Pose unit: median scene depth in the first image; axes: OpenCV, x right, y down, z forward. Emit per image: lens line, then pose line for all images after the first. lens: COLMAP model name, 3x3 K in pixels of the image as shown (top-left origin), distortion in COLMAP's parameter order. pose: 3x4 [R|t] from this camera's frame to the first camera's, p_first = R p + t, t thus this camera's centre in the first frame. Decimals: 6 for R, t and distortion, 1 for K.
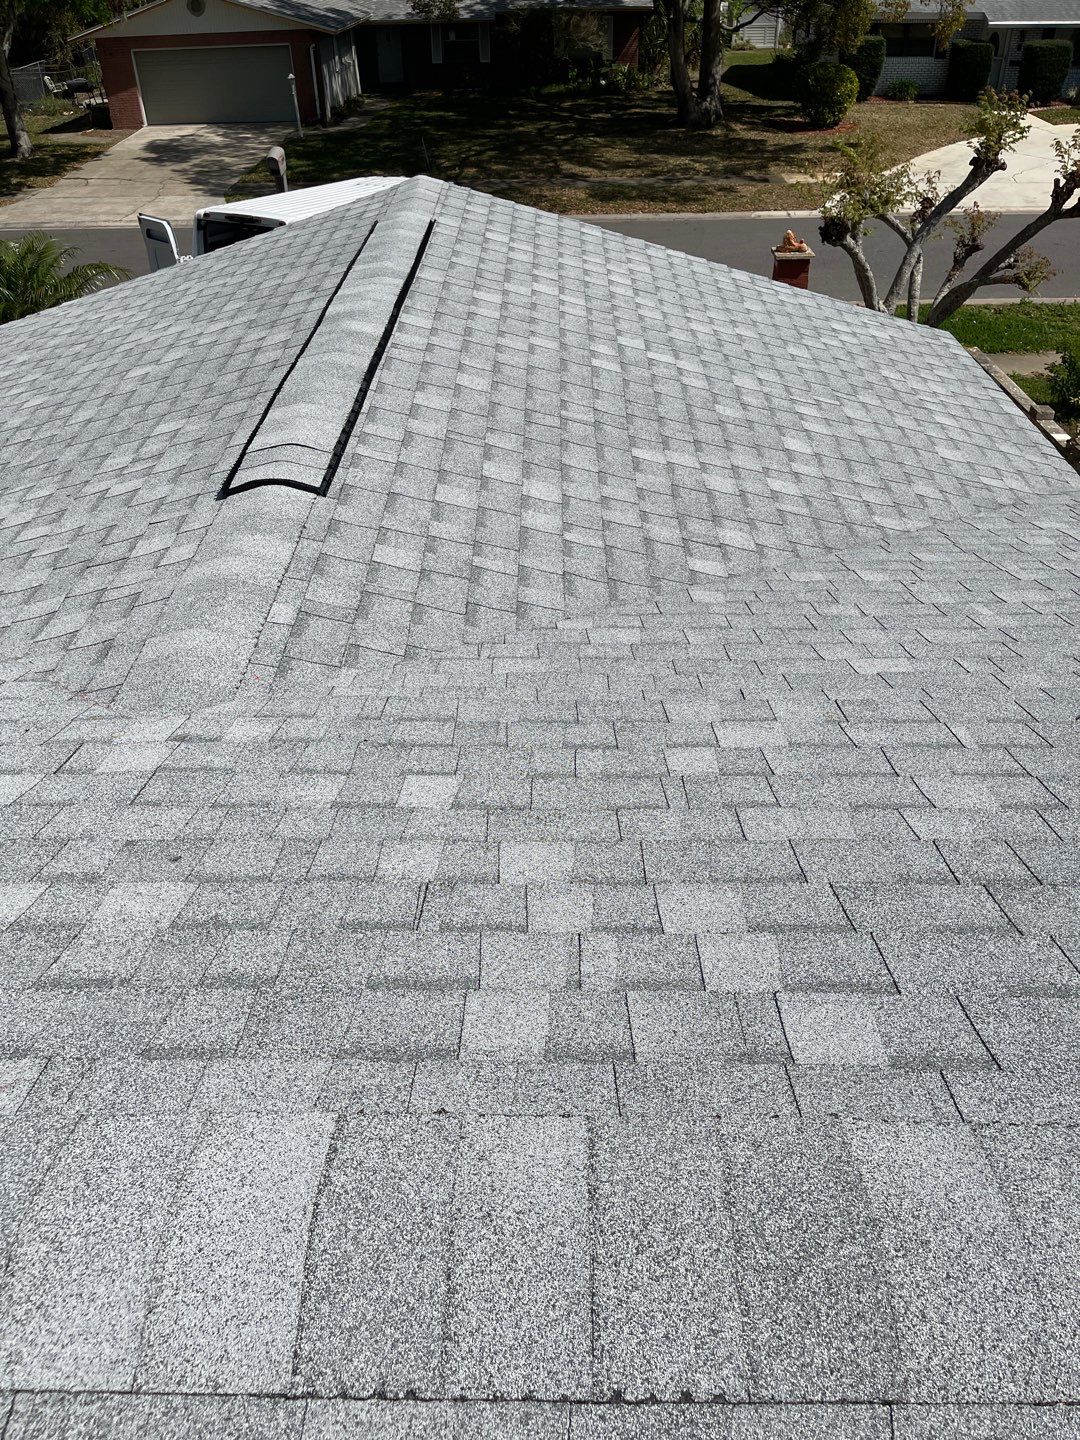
lens RADIAL K [[1090.1, 0, 540.0], [0, 1090.1, 720.0], [0, 0, 1]] dist [0.075408, -0.099545]
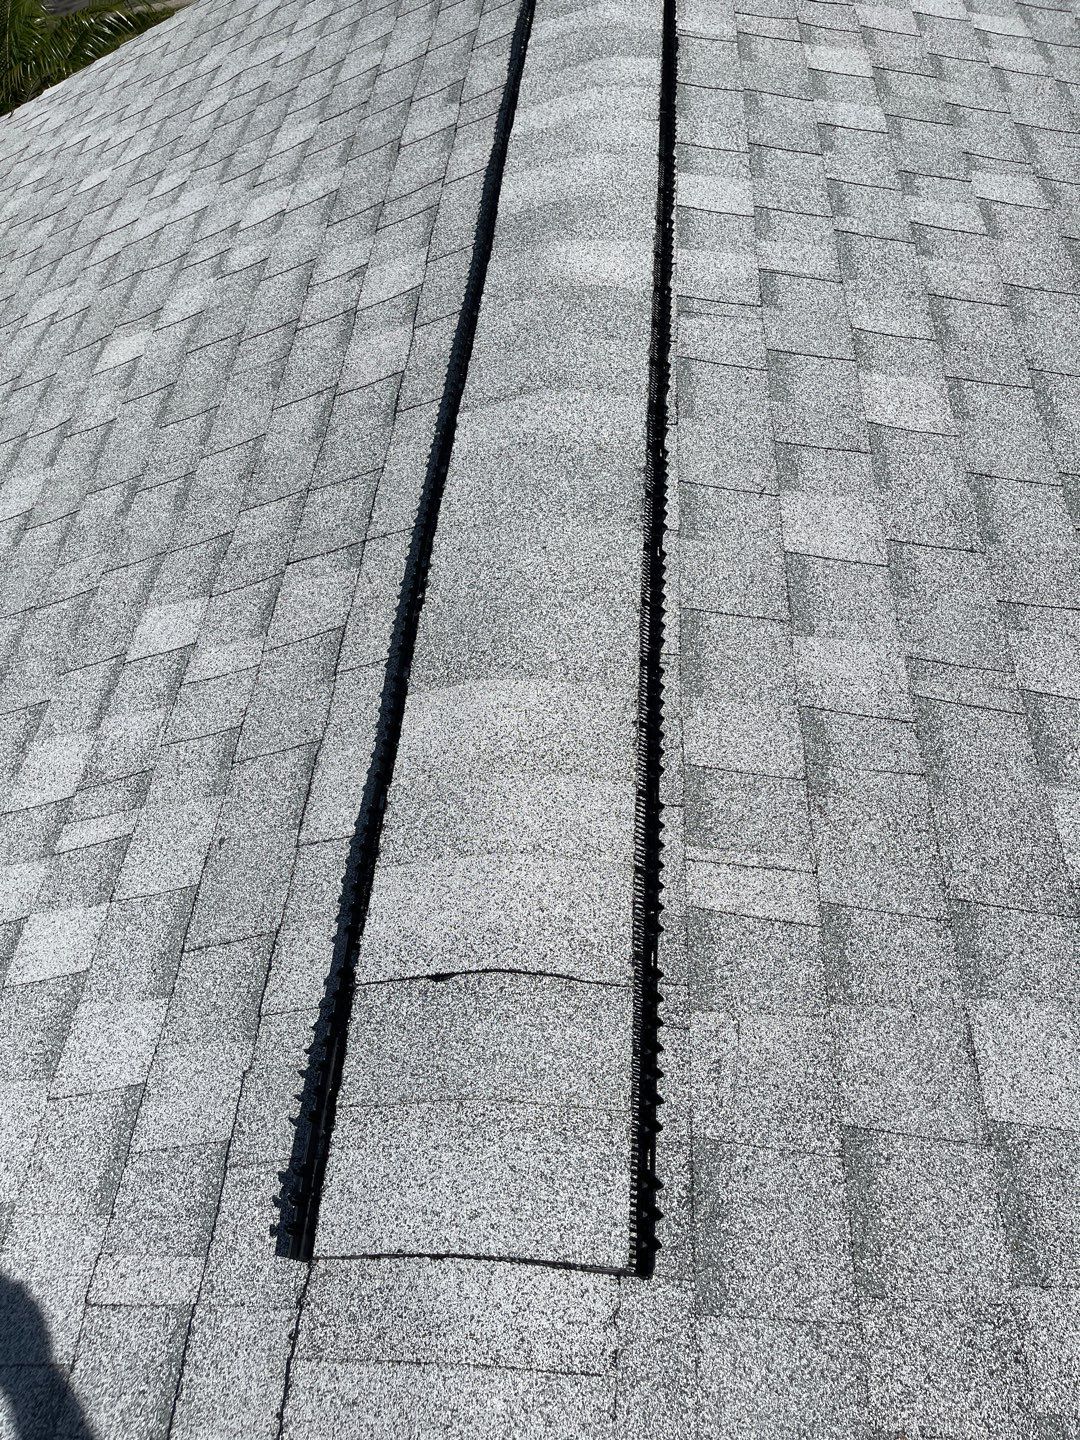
lens RADIAL K [[1090.1, 0, 540.0], [0, 1090.1, 720.0], [0, 0, 1]] dist [0.075408, -0.099545]
pose [[0.988253, -0.041180, -0.147171, -0.137363], [0.081436, 0.956798, 0.279117, -0.326527], [0.129319, -0.287823, 0.948912, 0.602556]]
